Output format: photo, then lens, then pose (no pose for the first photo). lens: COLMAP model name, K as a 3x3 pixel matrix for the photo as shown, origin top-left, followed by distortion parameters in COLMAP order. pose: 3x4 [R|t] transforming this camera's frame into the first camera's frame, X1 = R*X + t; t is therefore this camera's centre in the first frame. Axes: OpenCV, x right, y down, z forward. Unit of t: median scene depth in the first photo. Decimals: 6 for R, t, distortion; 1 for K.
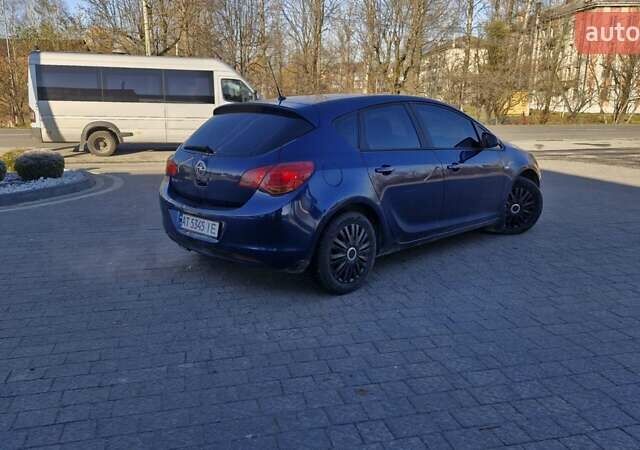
lens RADIAL K [[573.4, 0, 318.8], [0, 573.4, 211.0], [0, 0, 1]] dist [0.162008, -0.258923]
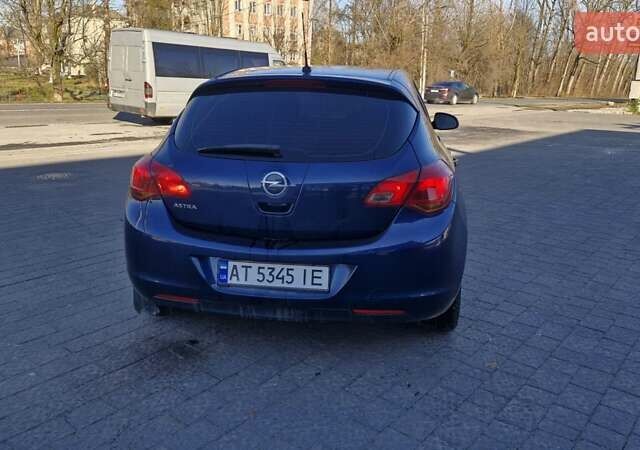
lens RADIAL K [[573.4, 0, 318.8], [0, 573.4, 211.0], [0, 0, 1]] dist [0.162008, -0.258923]
pose [[0.797101, -0.121635, 0.591468, -0.523129], [0.097784, 0.992575, 0.072343, -0.083447], [-0.595876, 0.000171, 0.803077, 0.474422]]
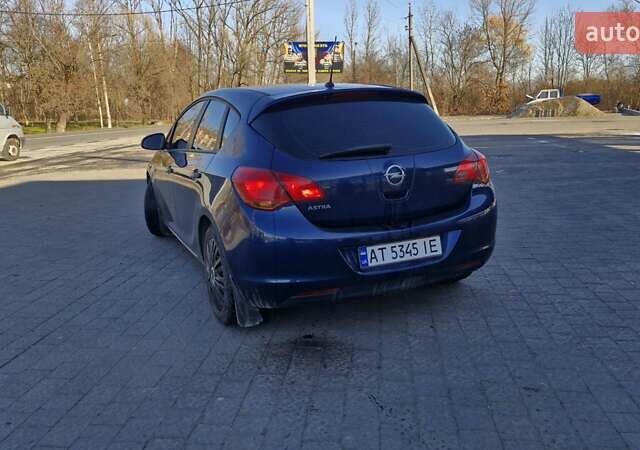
lens RADIAL K [[573.4, 0, 318.8], [0, 573.4, 211.0], [0, 0, 1]] dist [0.162008, -0.258923]
pose [[0.348933, -0.190121, 0.917660, -0.906950], [0.220359, 0.968396, 0.116843, -0.134648], [-0.910872, 0.161444, 0.379800, 0.804242]]
